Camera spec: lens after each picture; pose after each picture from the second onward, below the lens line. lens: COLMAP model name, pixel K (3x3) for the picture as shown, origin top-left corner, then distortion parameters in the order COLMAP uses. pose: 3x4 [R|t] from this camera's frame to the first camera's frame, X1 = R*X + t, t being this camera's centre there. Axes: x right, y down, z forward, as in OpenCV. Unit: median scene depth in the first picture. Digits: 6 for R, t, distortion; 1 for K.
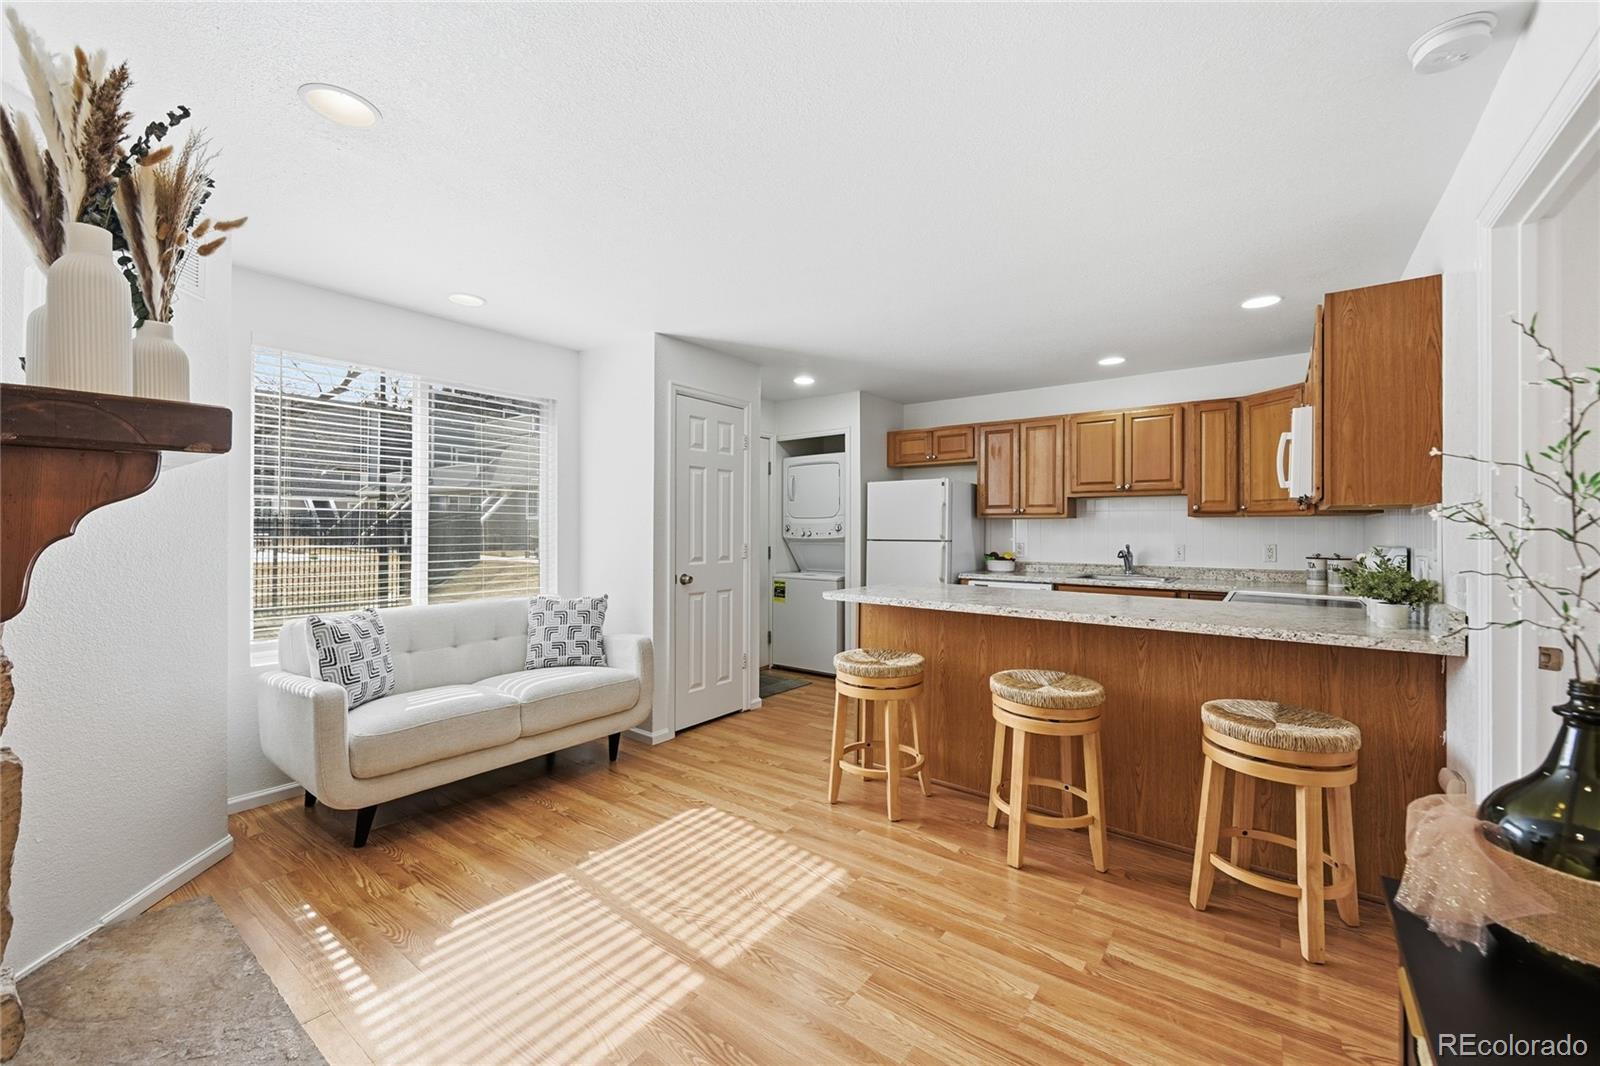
lens RADIAL K [[638.1, 0, 798.2], [0, 638.1, 527.1], [0, 0, 1]] dist [-0.001934, 0.000064]
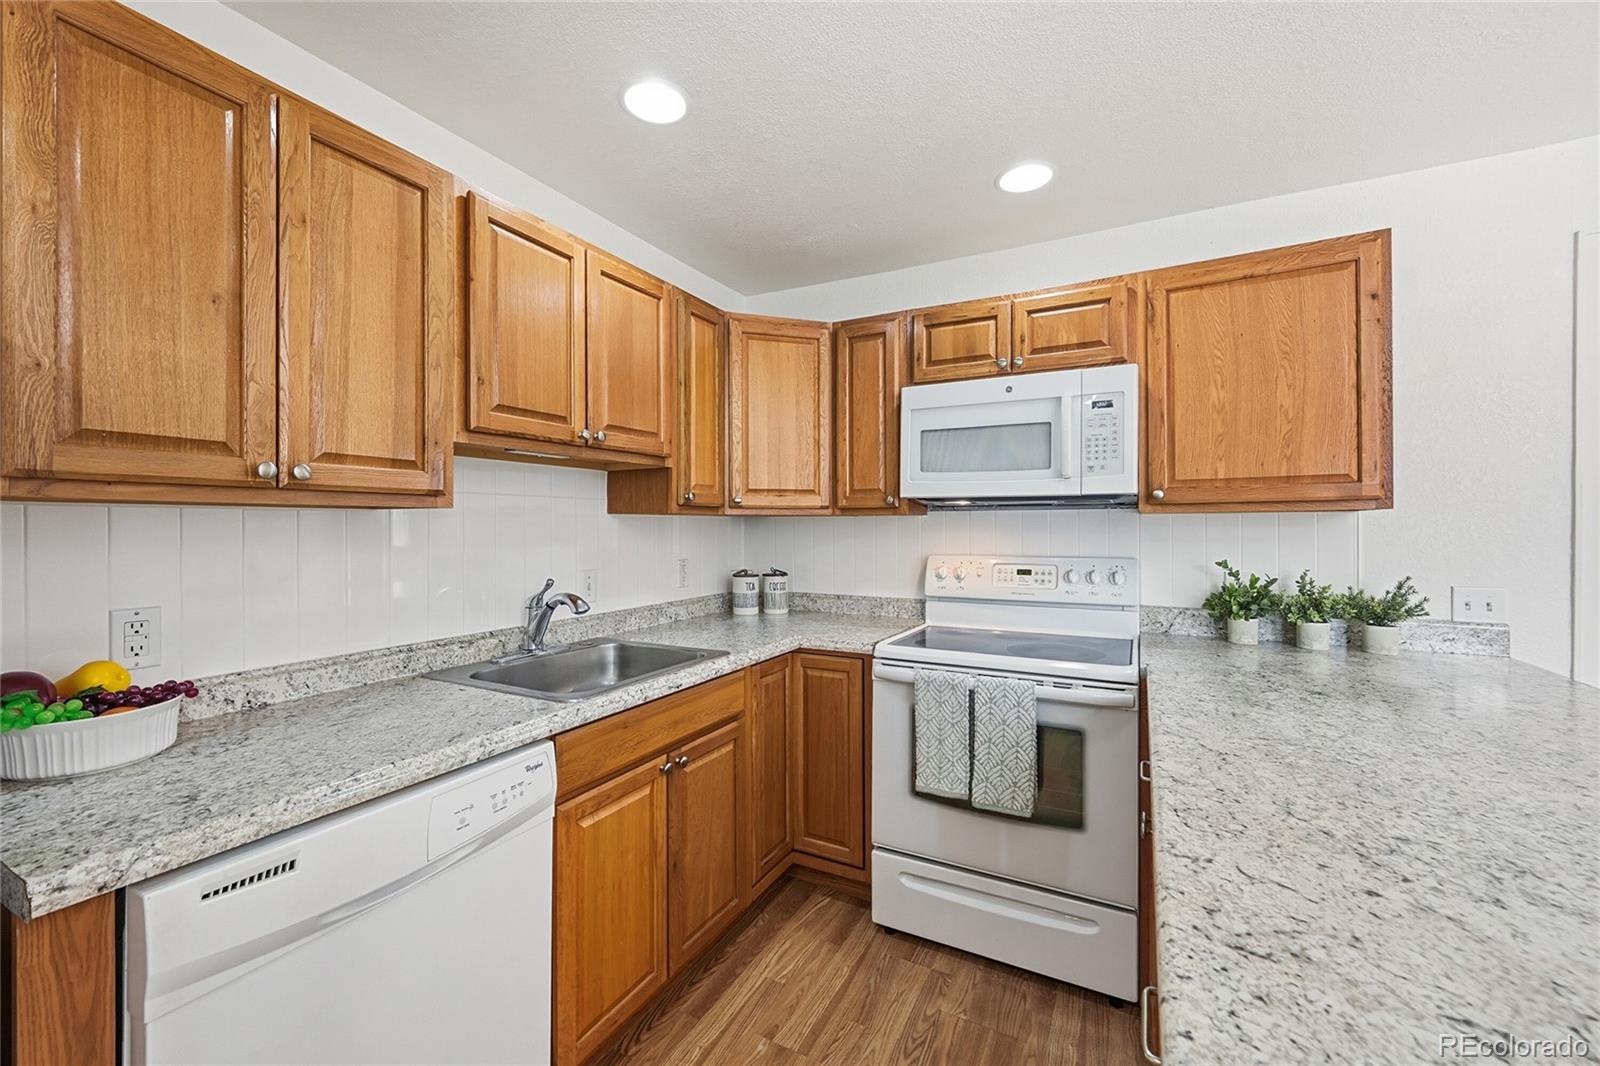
lens RADIAL K [[638.1, 0, 798.2], [0, 638.1, 527.1], [0, 0, 1]] dist [-0.001934, 0.000064]
pose [[-0.148014, -0.005669, 0.988969, 0.108052], [-0.001799, 0.999983, 0.005463, -0.008974], [-0.988984, -0.000970, -0.148022, 1.052288]]
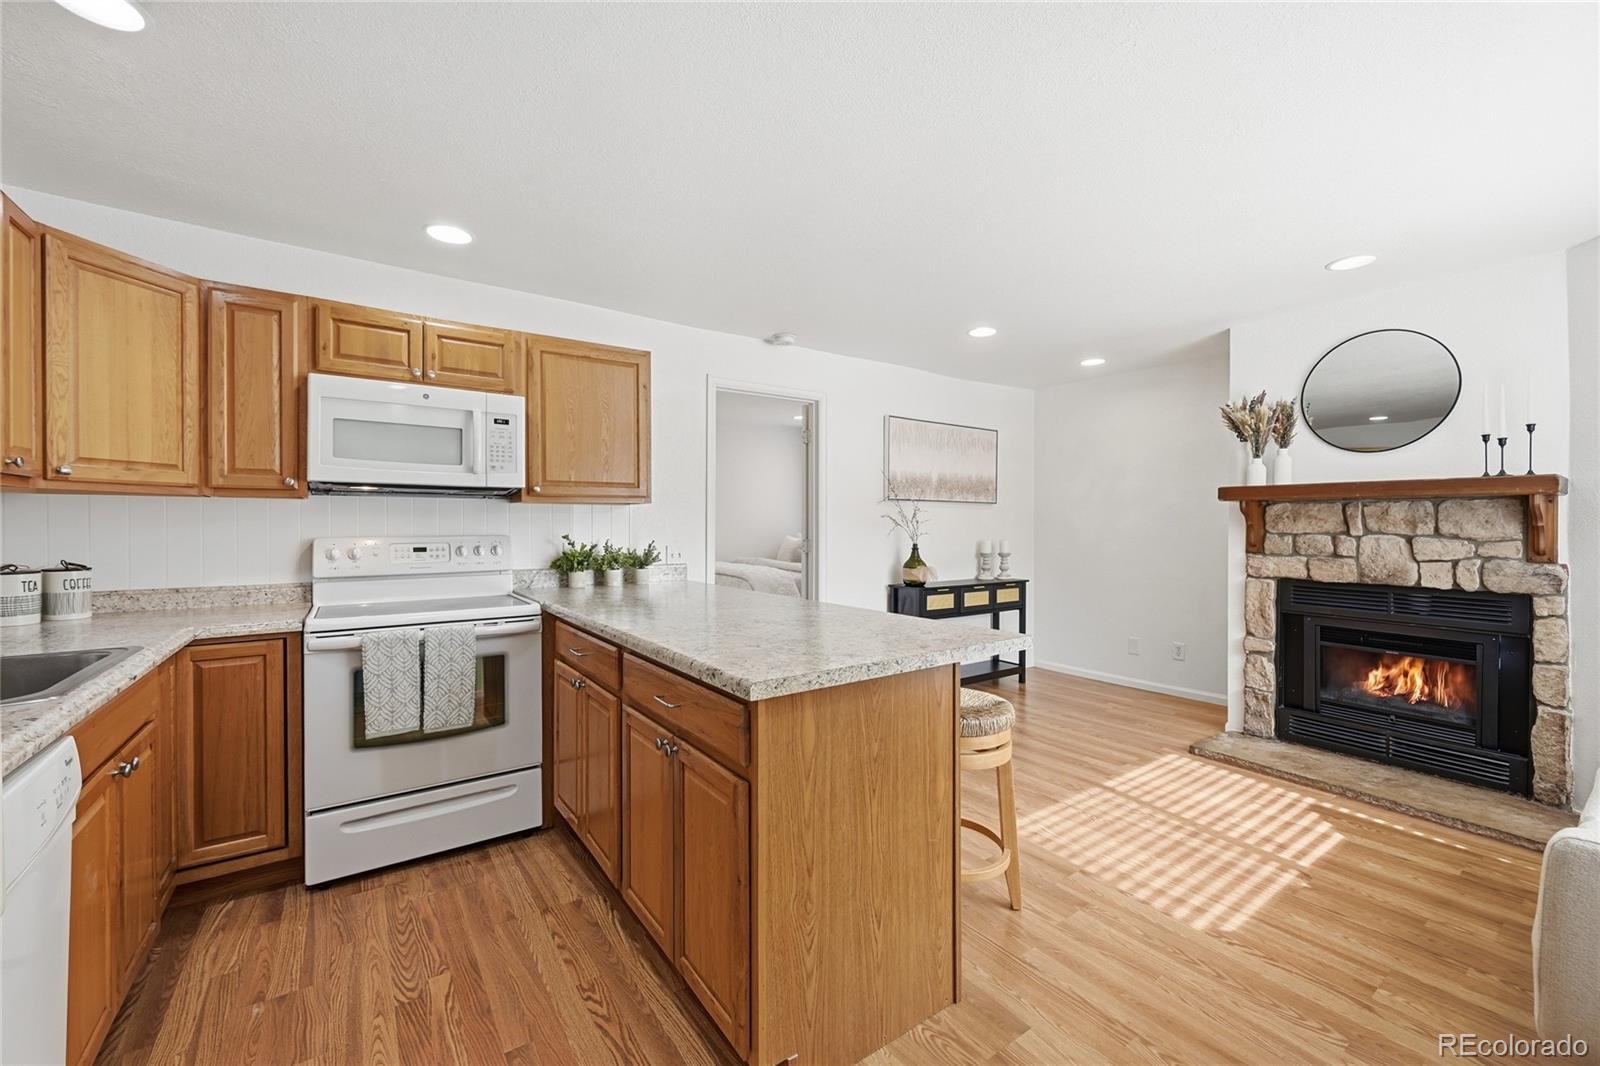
lens RADIAL K [[638.1, 0, 798.2], [0, 638.1, 527.1], [0, 0, 1]] dist [-0.001934, 0.000064]
pose [[-0.950156, -0.007009, 0.311697, 0.048906], [-0.006011, 0.999973, 0.004165, 0.005945], [-0.311718, 0.002084, -0.950172, 1.298189]]
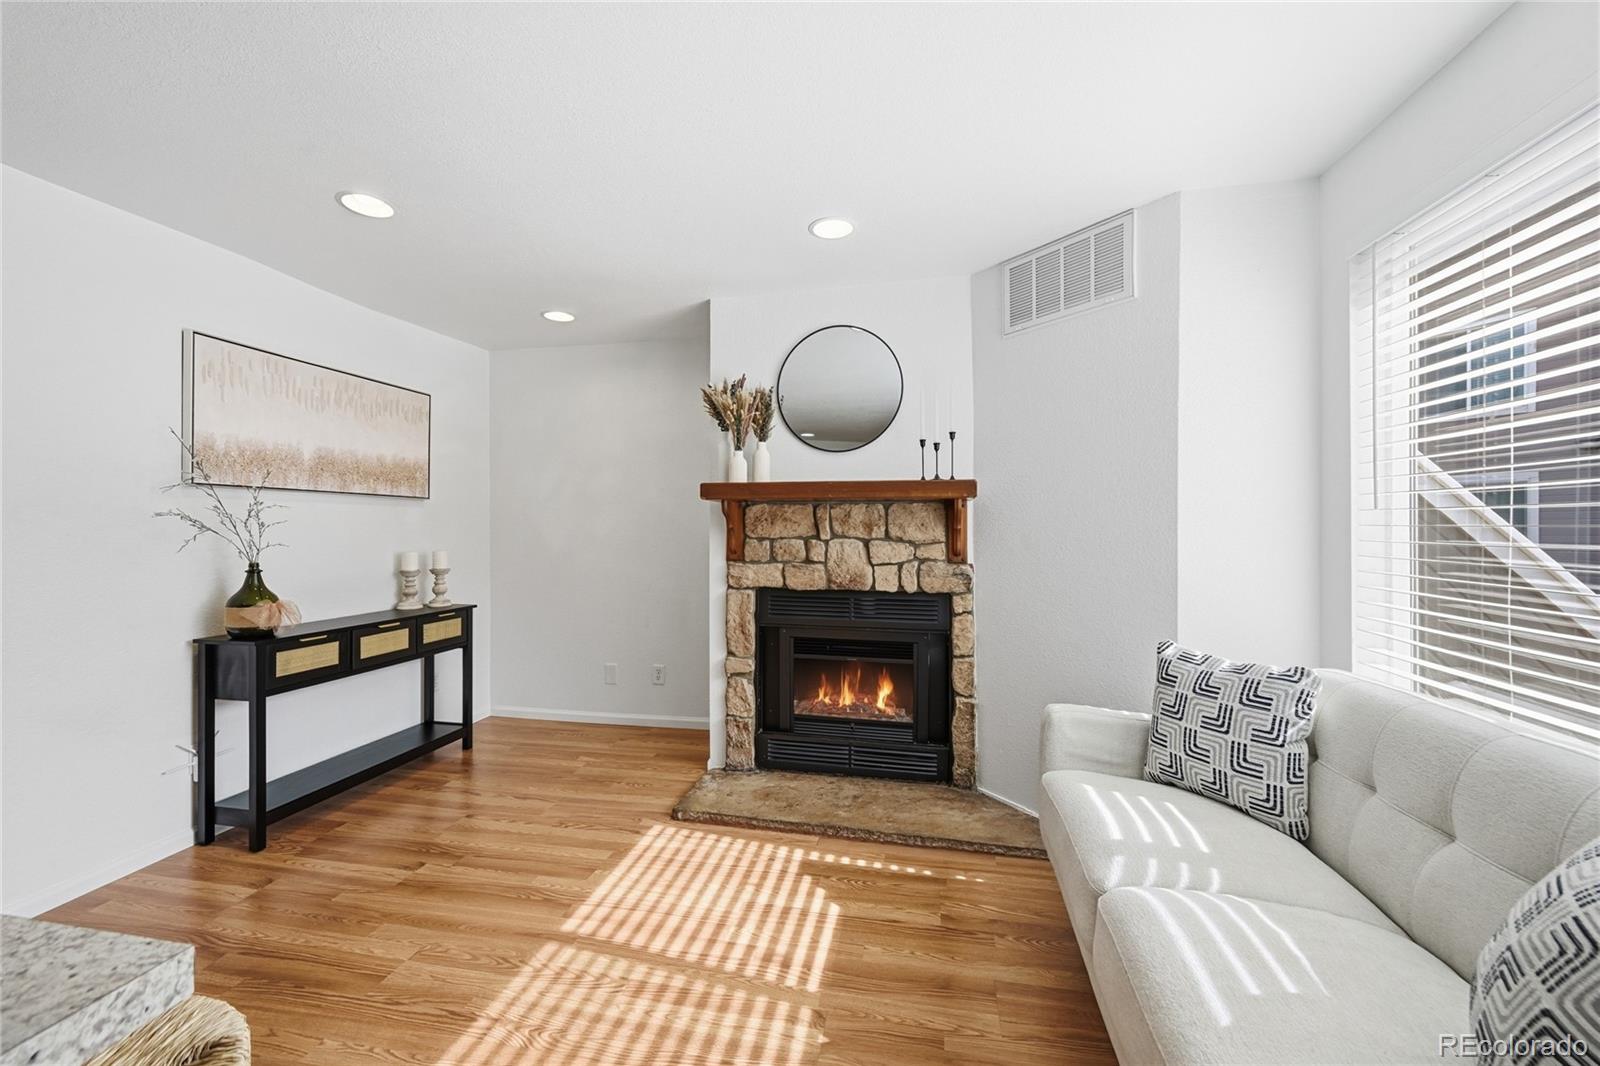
lens RADIAL K [[638.1, 0, 798.2], [0, 638.1, 527.1], [0, 0, 1]] dist [-0.001934, 0.000064]
pose [[-0.905106, -0.003491, -0.425171, -0.020631], [-0.001609, 0.999987, -0.004786, 0.004678], [0.425182, -0.003648, -0.905101, 0.979981]]
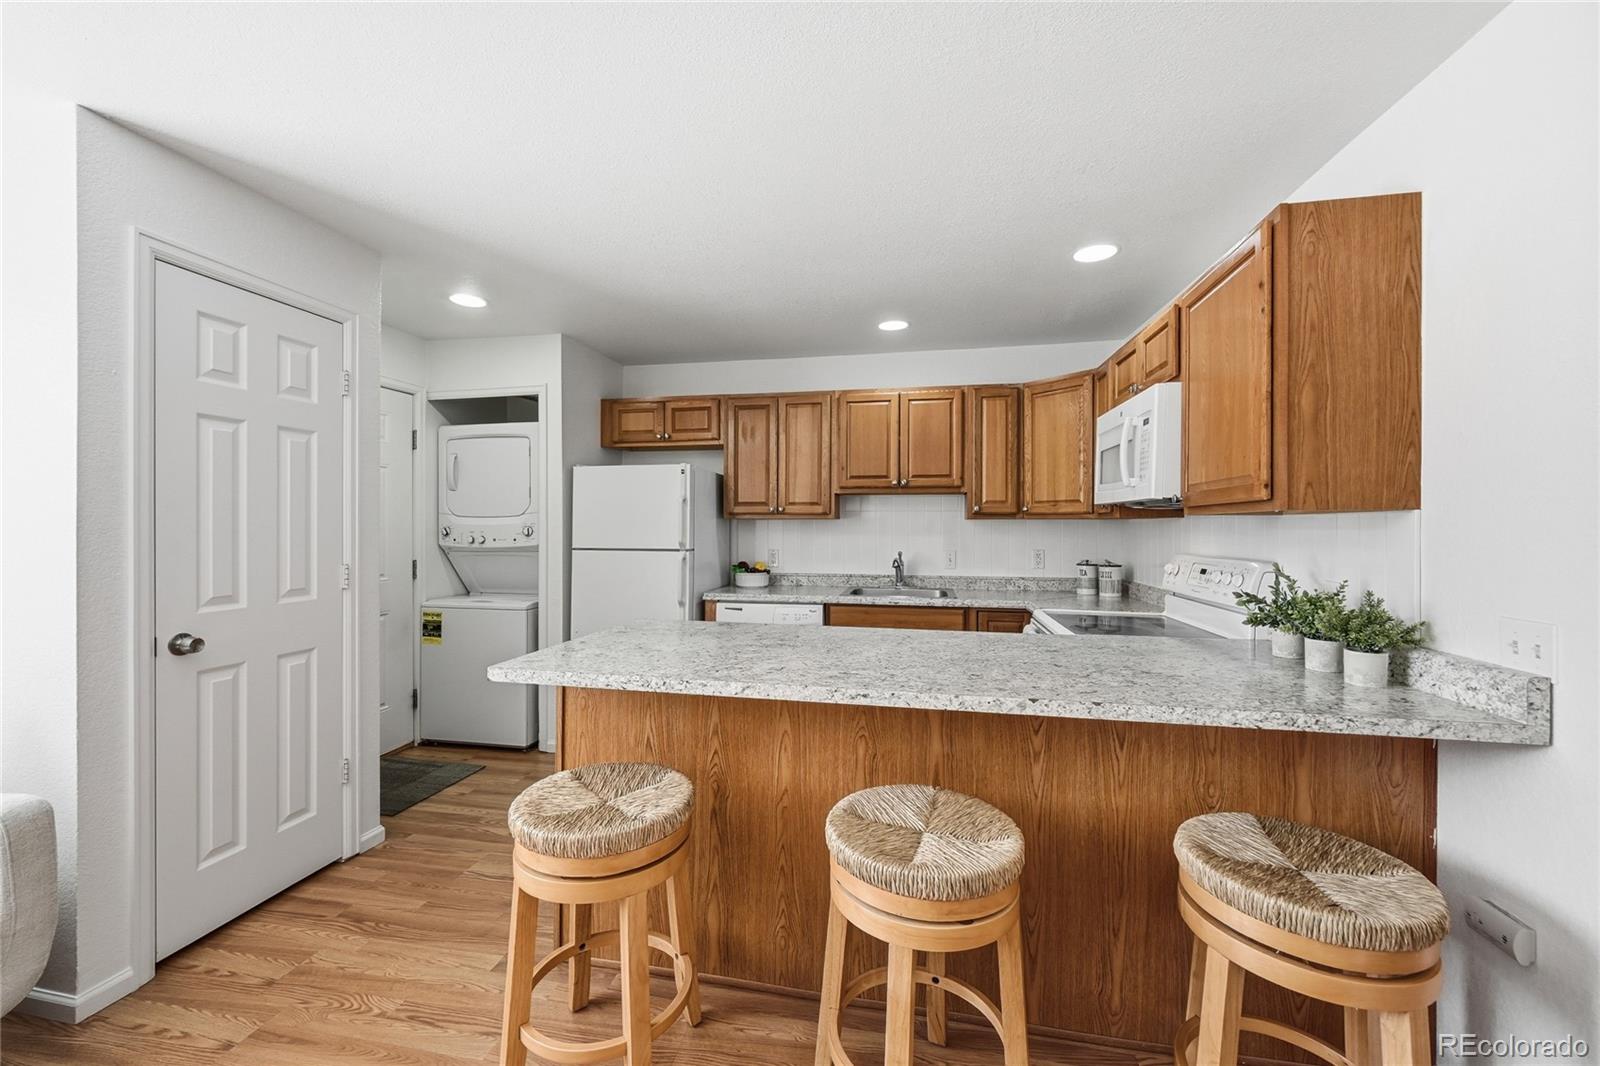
lens RADIAL K [[638.1, 0, 798.2], [0, 638.1, 527.1], [0, 0, 1]] dist [-0.001934, 0.000064]
pose [[0.898445, -0.001741, 0.439083, 0.031386], [-0.001087, 0.999980, 0.006189, -0.011364], [-0.439085, -0.006037, 0.898425, 0.353782]]
